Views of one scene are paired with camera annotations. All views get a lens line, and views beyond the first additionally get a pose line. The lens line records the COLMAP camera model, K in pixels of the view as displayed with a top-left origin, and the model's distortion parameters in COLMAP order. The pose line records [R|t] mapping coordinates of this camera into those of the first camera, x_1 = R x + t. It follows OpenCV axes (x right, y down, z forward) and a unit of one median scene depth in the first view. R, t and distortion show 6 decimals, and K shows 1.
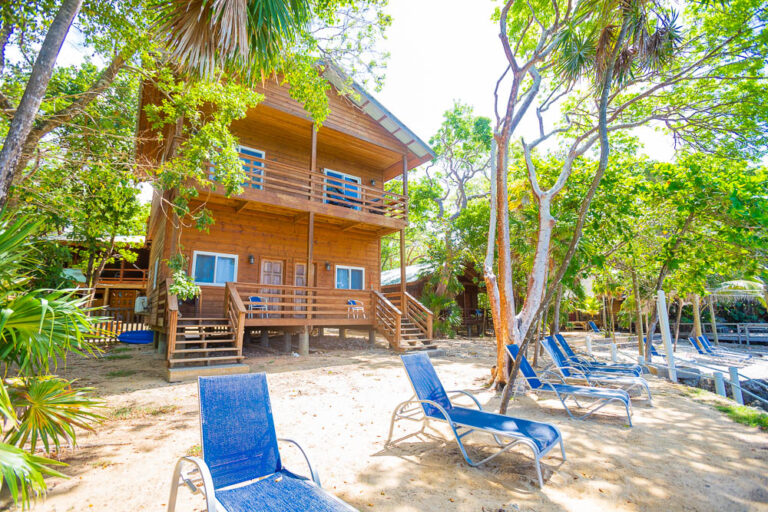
lens RADIAL K [[360.4, 0, 384.0], [0, 360.4, 256.0], [0, 0, 1]] dist [-0.055650, 0.027300]
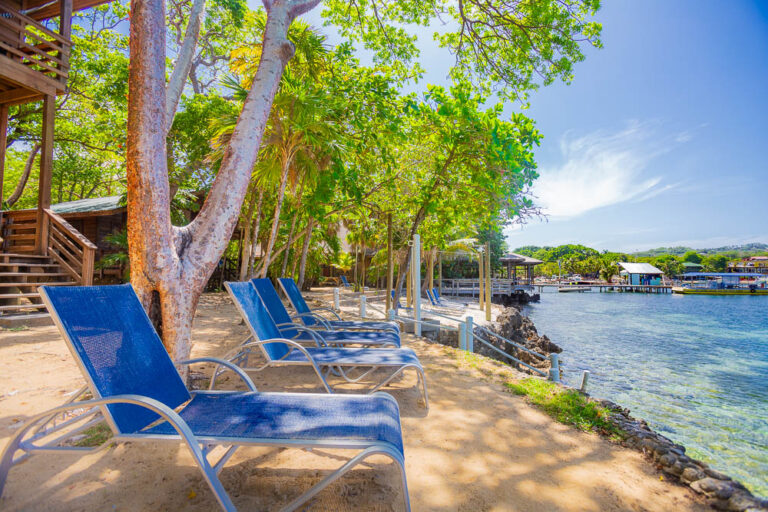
lens RADIAL K [[360.4, 0, 384.0], [0, 360.4, 256.0], [0, 0, 1]] dist [-0.055650, 0.027300]
pose [[0.807265, 0.043566, 0.588579, 0.165721], [-0.108974, 0.991127, 0.076102, 0.075195], [-0.580041, -0.125574, 0.804850, 0.266830]]
